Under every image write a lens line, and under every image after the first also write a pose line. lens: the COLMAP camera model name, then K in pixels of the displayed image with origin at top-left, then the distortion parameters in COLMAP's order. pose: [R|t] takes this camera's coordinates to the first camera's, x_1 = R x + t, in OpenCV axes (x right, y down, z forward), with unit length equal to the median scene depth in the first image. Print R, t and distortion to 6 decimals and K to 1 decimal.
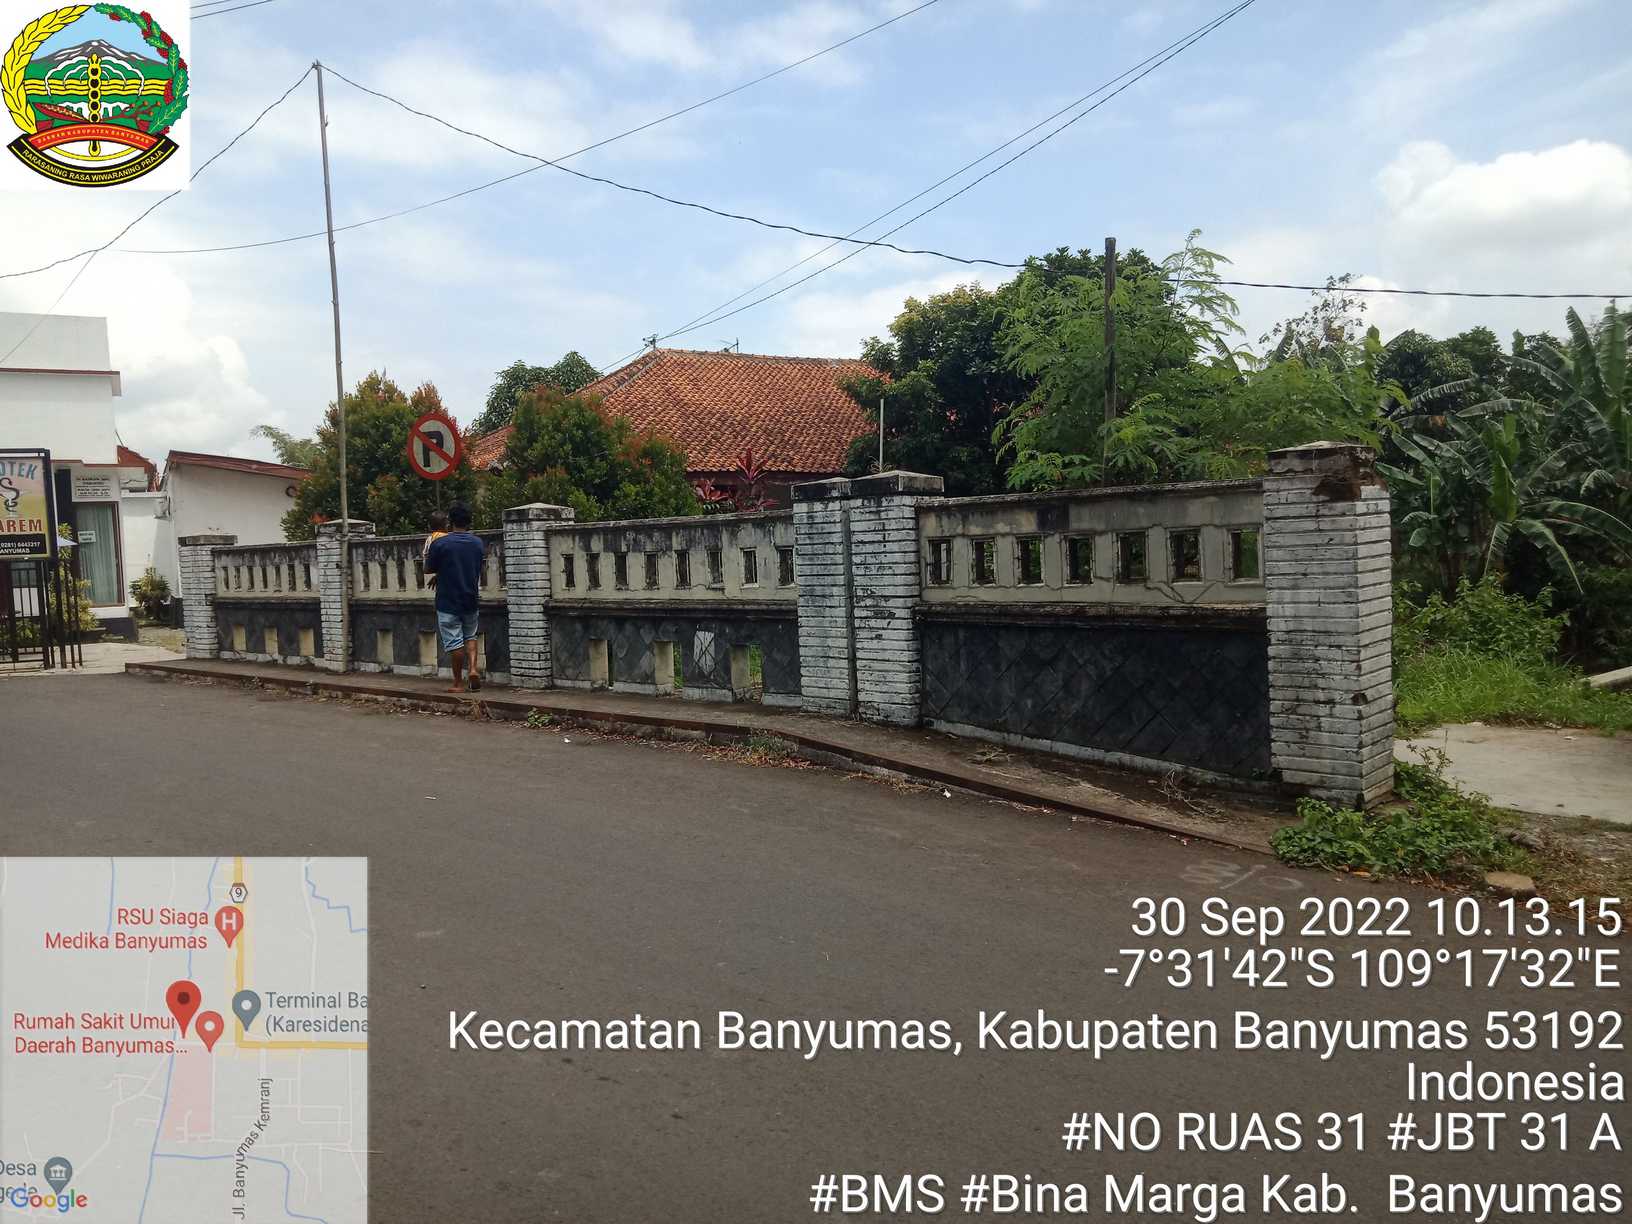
lens RADIAL K [[1269.4, 0, 816.0], [0, 1269.4, 612.0], [0, 0, 1]] dist [0.036807, -0.070693]
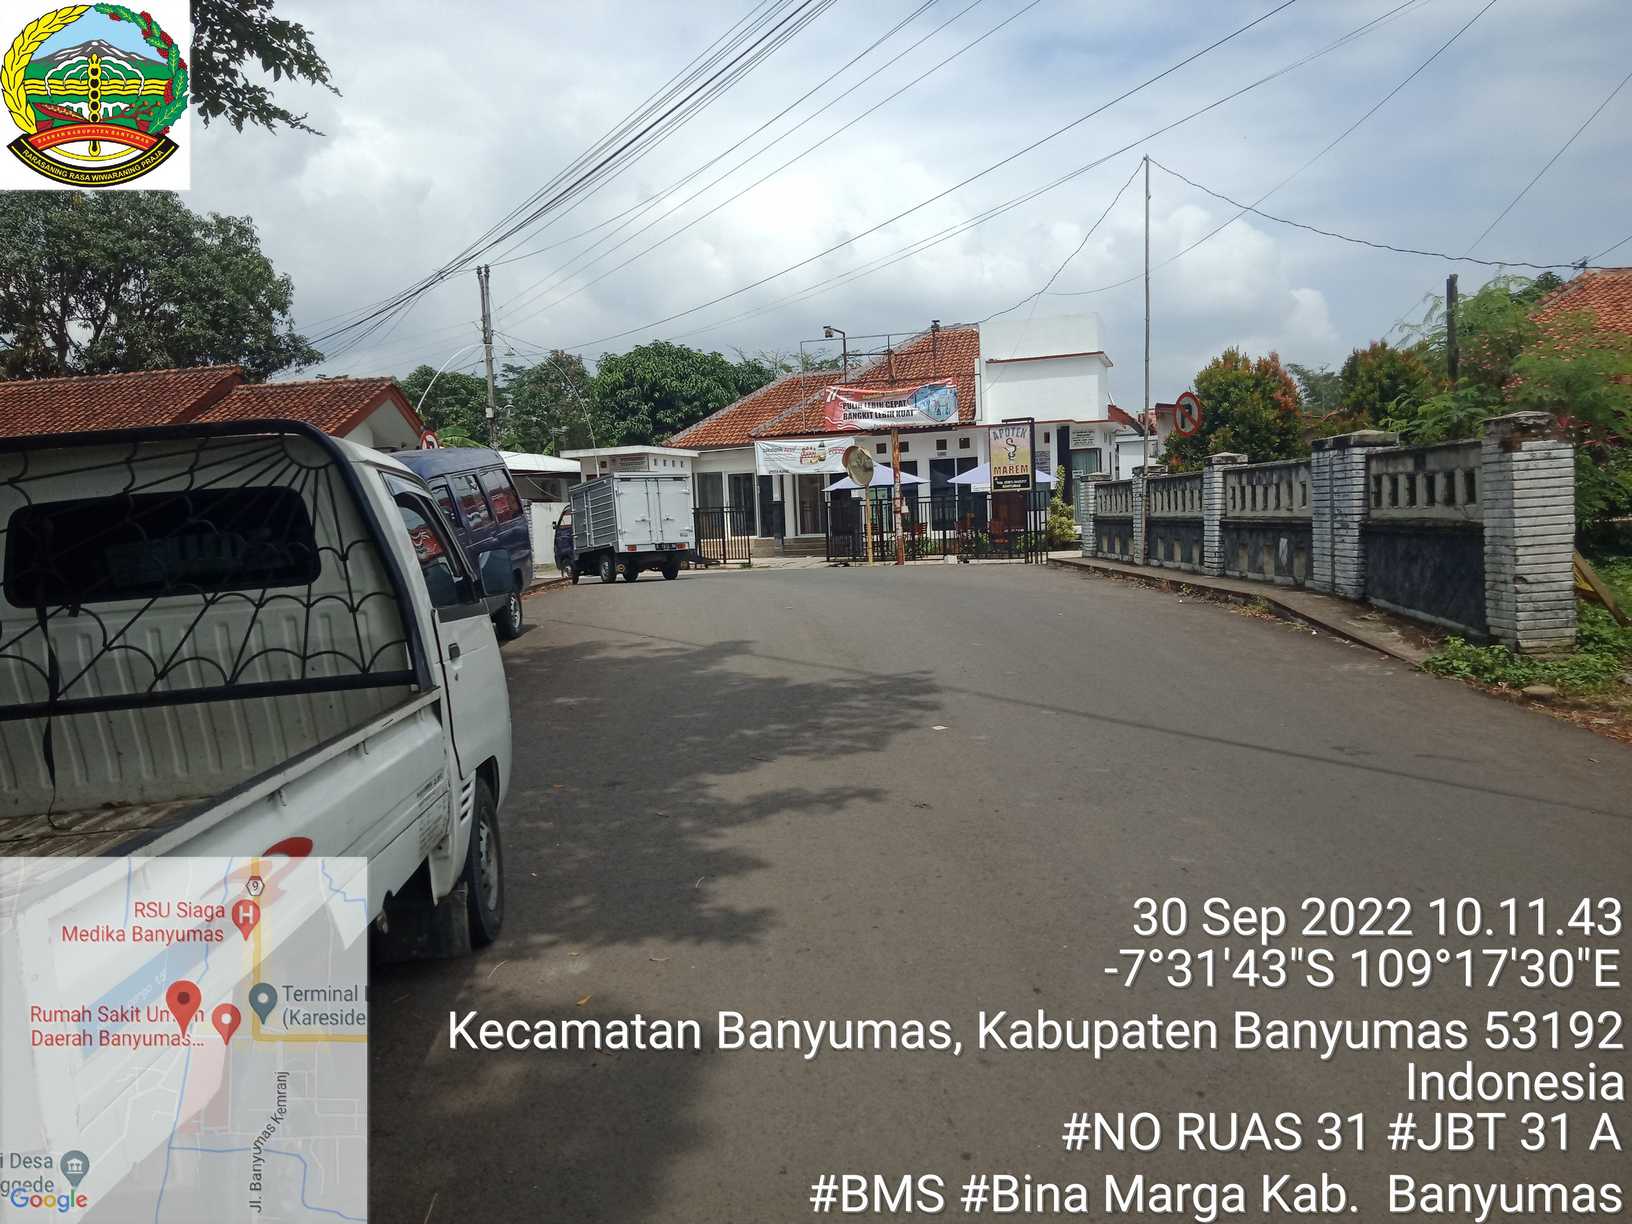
lens RADIAL K [[1269.4, 0, 816.0], [0, 1269.4, 612.0], [0, 0, 1]] dist [0.036807, -0.070693]
pose [[0.688065, 0.058842, -0.723259, 0.597235], [-0.015765, 0.997684, 0.066171, 0.010976], [0.725478, -0.034128, 0.687399, -0.421954]]
